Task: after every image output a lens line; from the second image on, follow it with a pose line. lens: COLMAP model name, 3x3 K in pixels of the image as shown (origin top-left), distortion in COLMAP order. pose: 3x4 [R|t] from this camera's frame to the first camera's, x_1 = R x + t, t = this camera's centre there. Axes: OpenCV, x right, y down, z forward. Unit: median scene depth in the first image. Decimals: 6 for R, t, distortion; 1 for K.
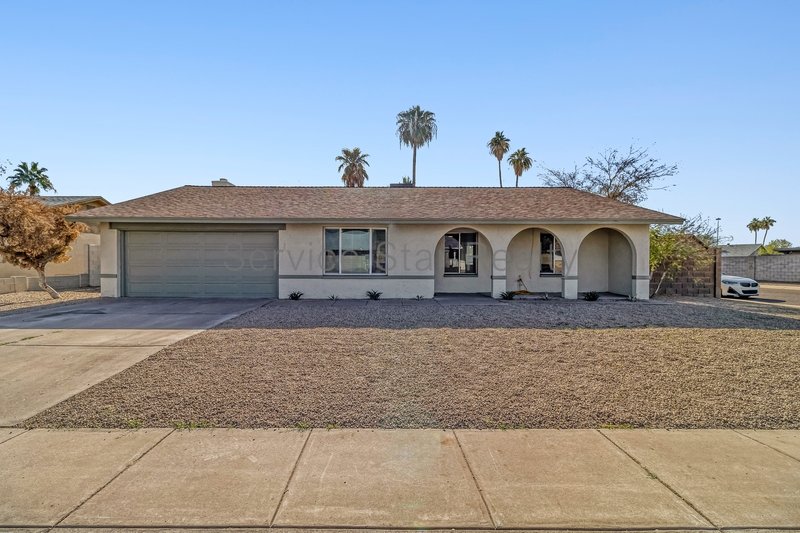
lens RADIAL K [[360.9, 0, 391.3], [0, 360.9, 268.9], [0, 0, 1]] dist [0.002963, 0.001064]
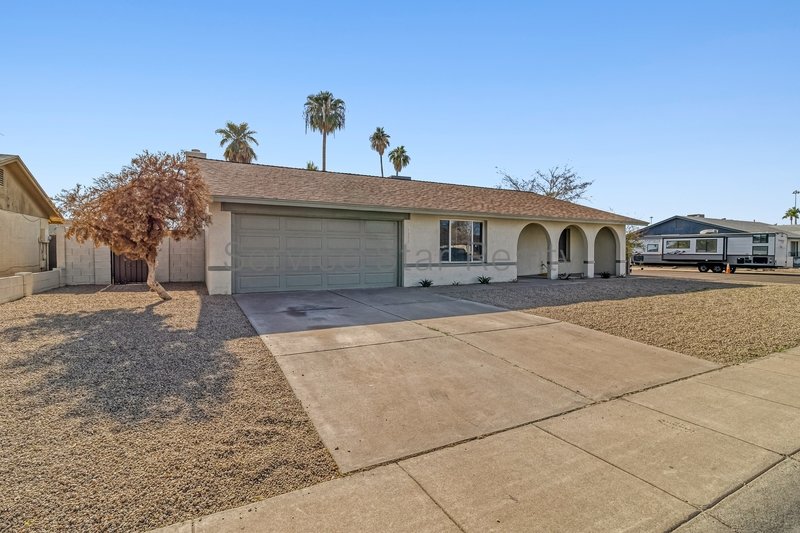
lens RADIAL K [[360.9, 0, 391.3], [0, 360.9, 268.9], [0, 0, 1]] dist [0.002963, 0.001064]
pose [[0.898115, -0.022354, 0.439192, -0.217068], [0.007690, 0.999353, 0.035141, -0.001224], [-0.439694, -0.028183, 0.897706, 0.027338]]
